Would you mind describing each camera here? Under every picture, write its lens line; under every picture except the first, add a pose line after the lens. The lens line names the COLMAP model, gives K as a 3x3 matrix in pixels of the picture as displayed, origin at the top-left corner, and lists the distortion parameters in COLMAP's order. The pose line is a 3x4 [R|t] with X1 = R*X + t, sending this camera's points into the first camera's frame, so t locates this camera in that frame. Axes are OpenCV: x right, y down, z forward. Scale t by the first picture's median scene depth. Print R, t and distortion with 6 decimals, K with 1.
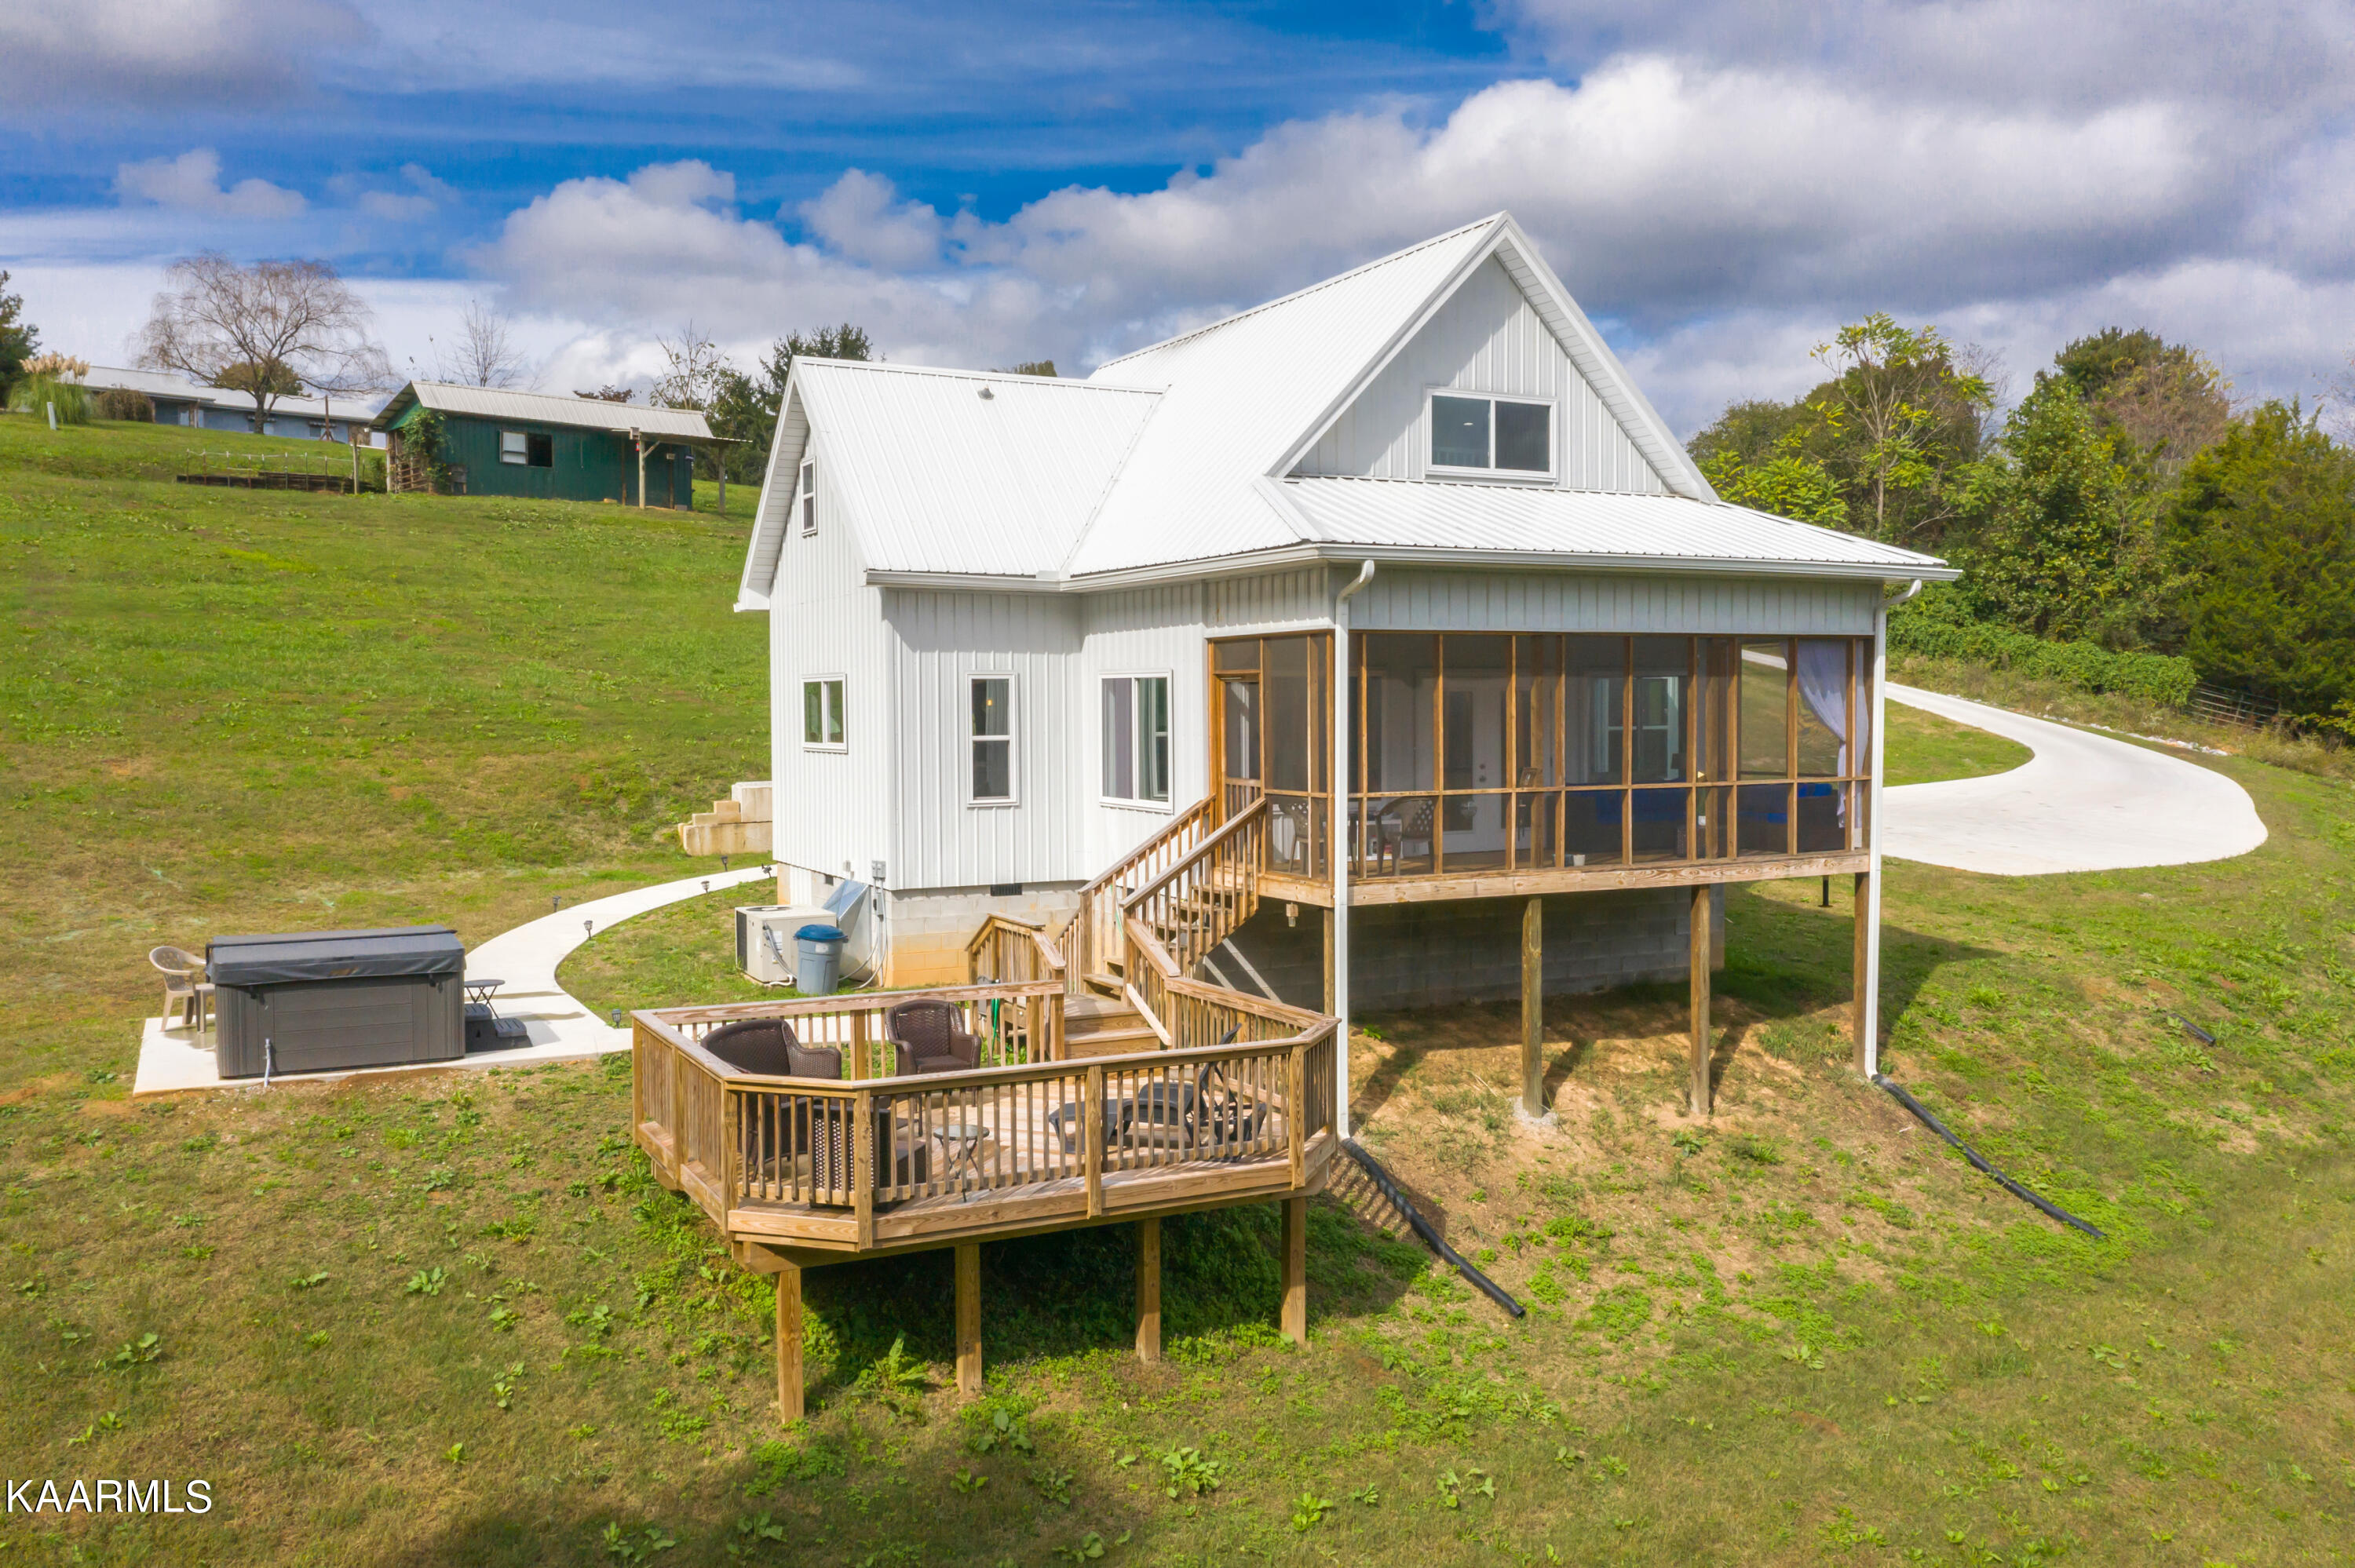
lens RADIAL K [[1871.6, 0, 1144.8], [0, 1871.6, 736.8], [0, 0, 1]] dist [-0.014021, 0.016104]
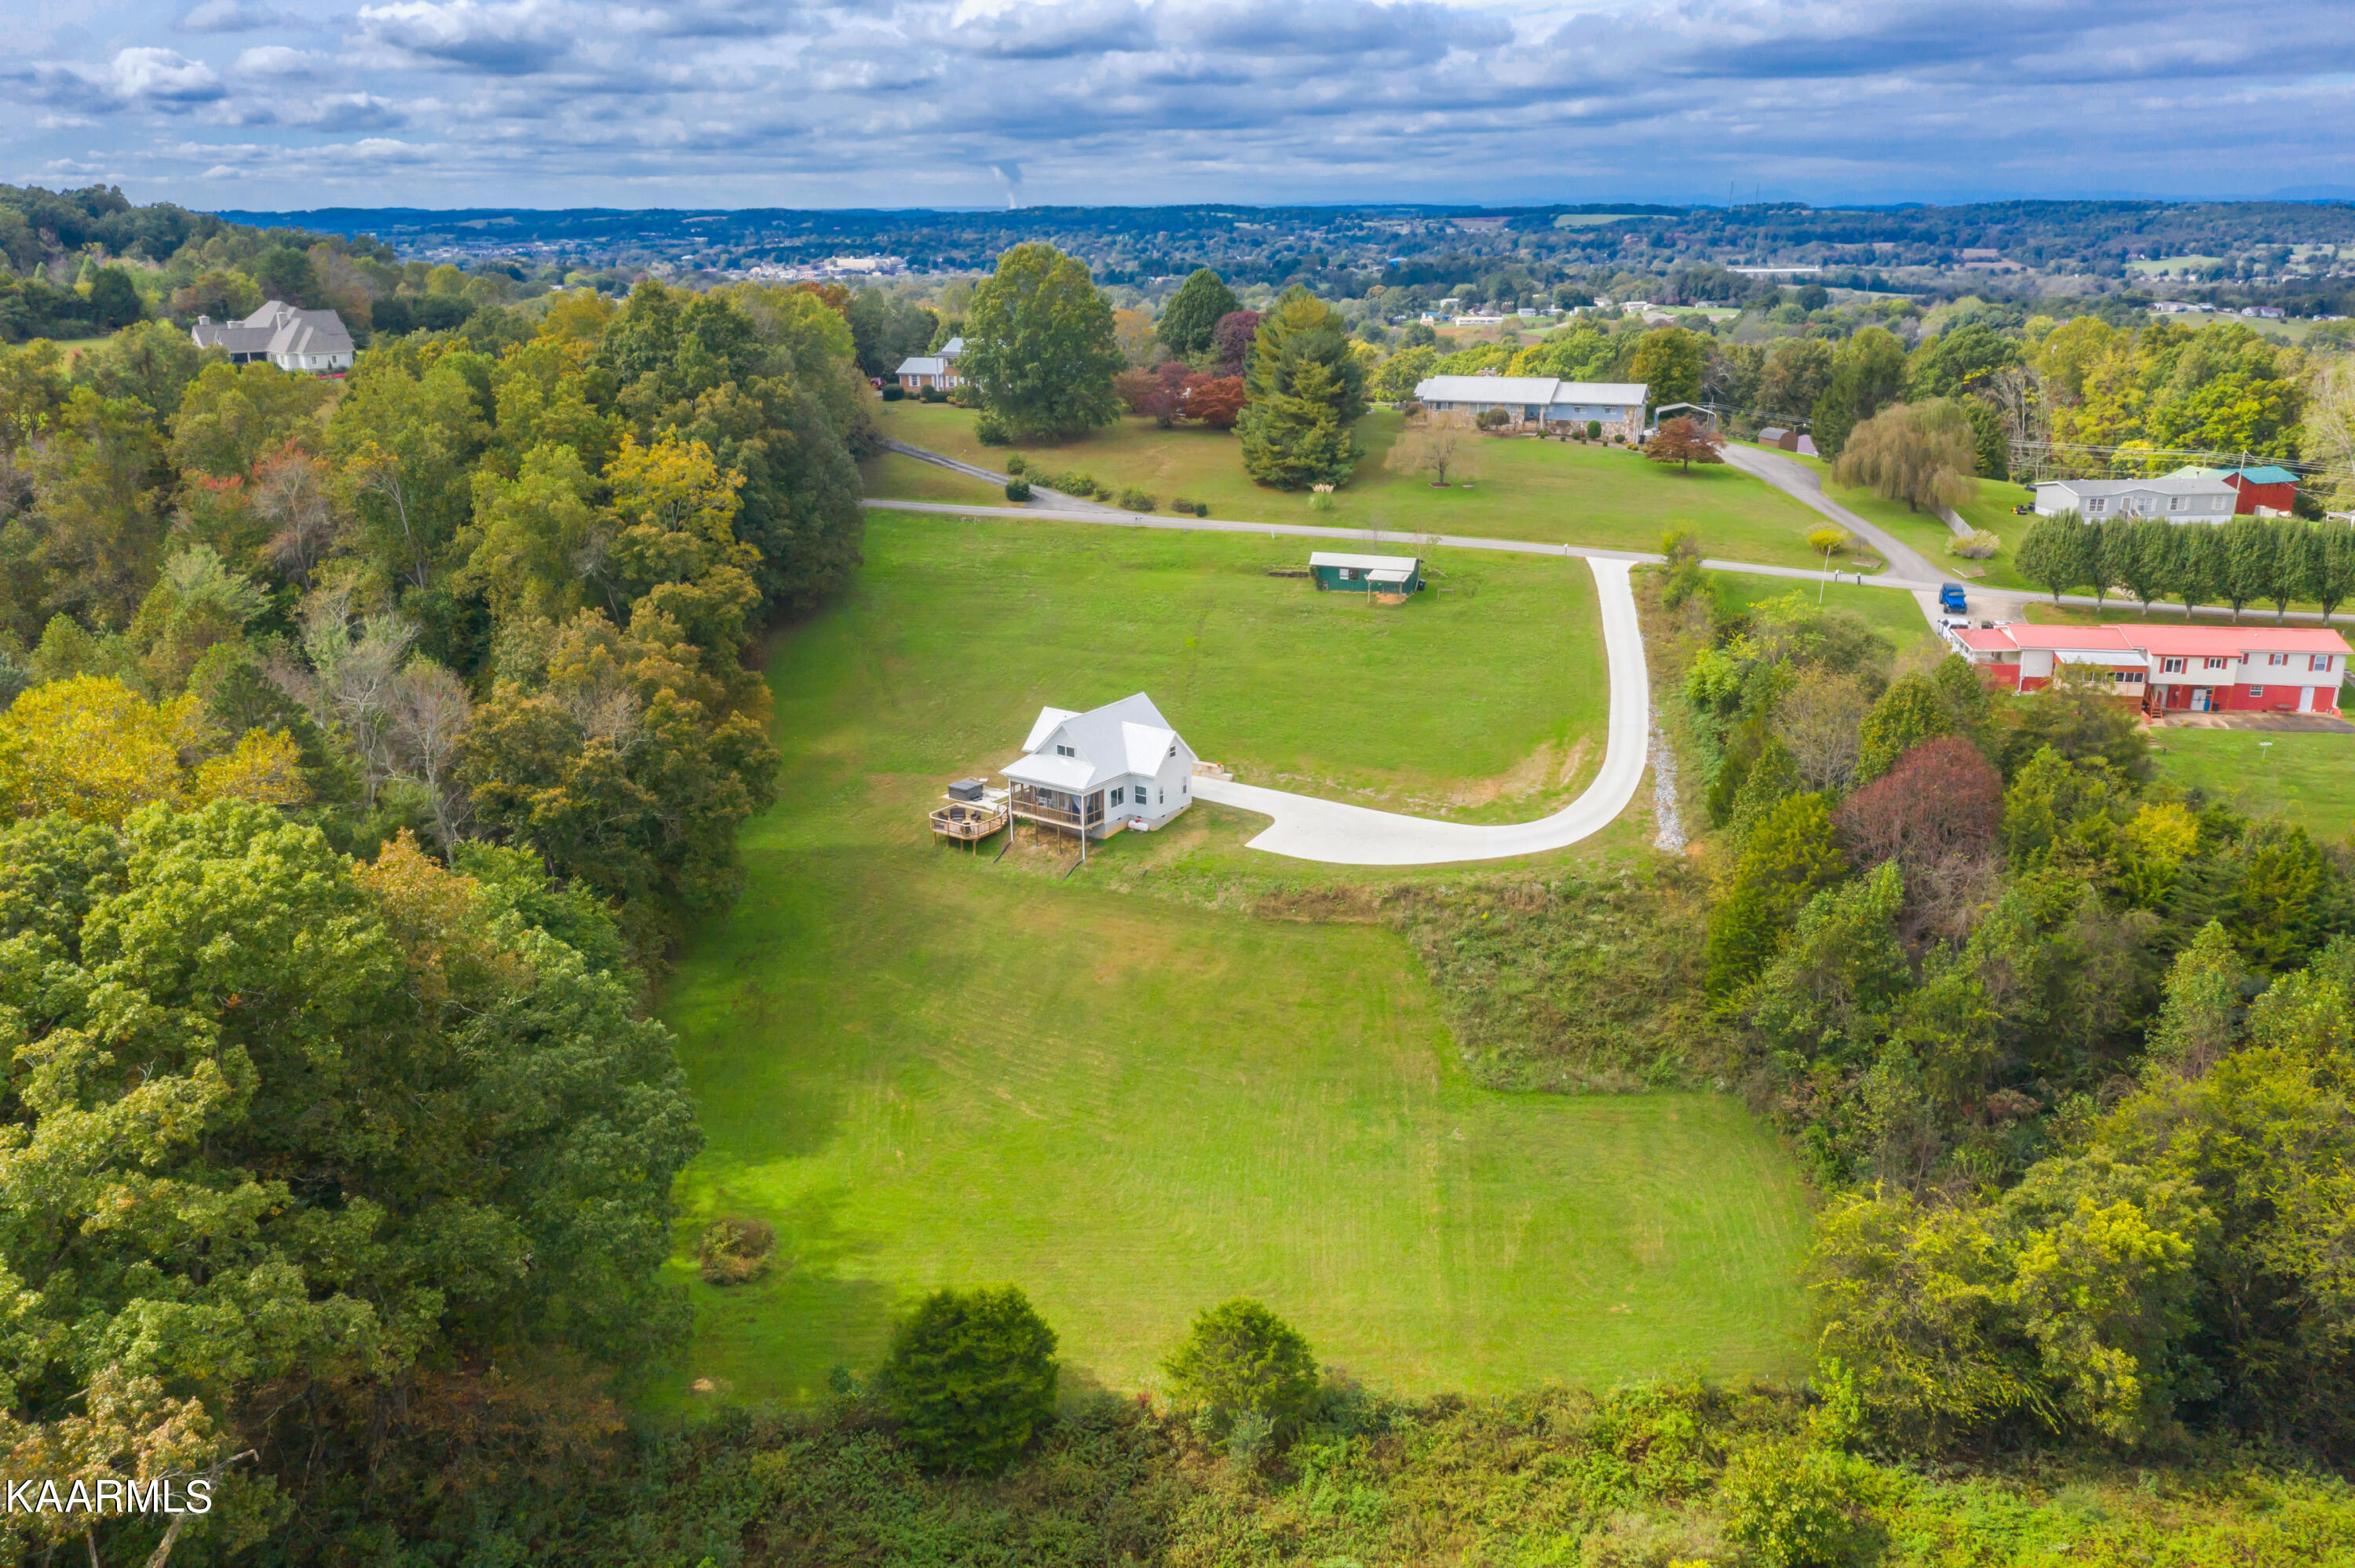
lens RADIAL K [[1871.6, 0, 1181.0], [0, 1871.6, 782.2], [0, 0, 1]] dist [-0.014021, 0.016104]
pose [[0.451952, 0.267617, -0.850953, 6.025908], [-0.014224, 0.955979, 0.293092, -2.001229], [0.891929, -0.120359, 0.435863, -1.537230]]
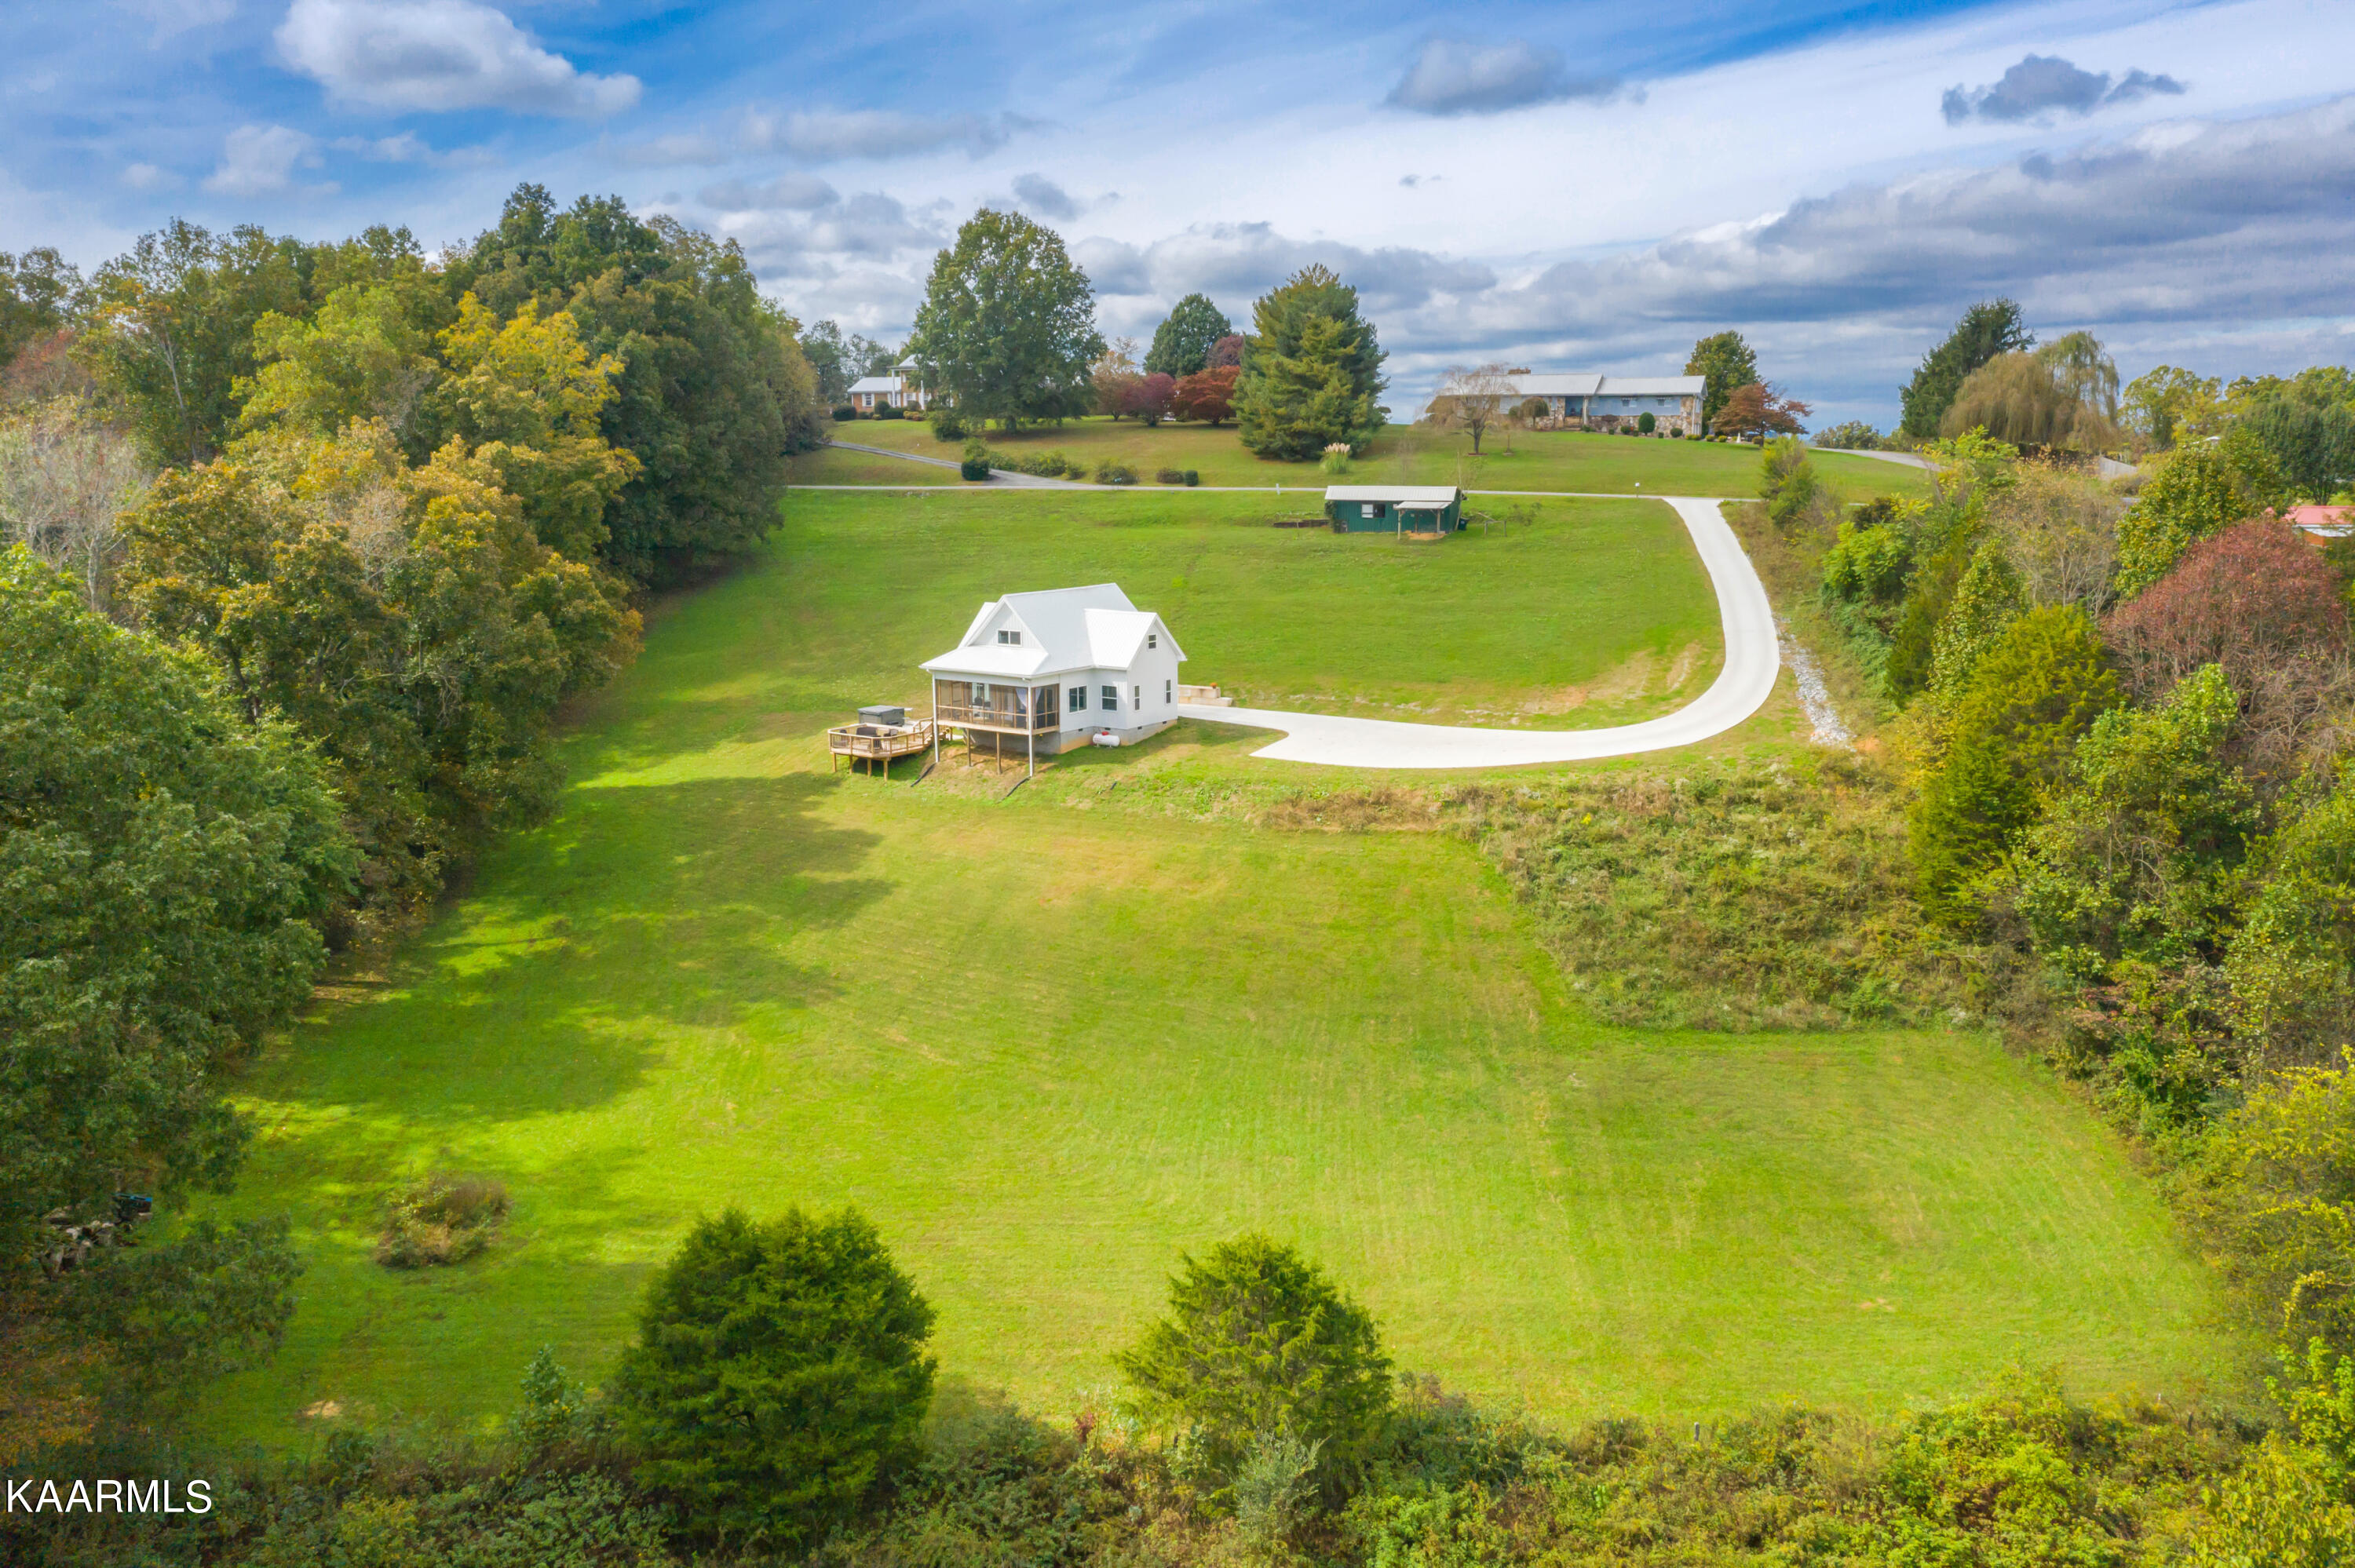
lens RADIAL K [[1871.6, 0, 1179.1], [0, 1871.6, 781.5], [0, 0, 1]] dist [-0.014021, 0.016104]
pose [[0.454041, 0.163801, -0.875794, 4.782050], [-0.015716, 0.984275, 0.175943, -0.663484], [0.890842, -0.066121, 0.449476, -0.852681]]
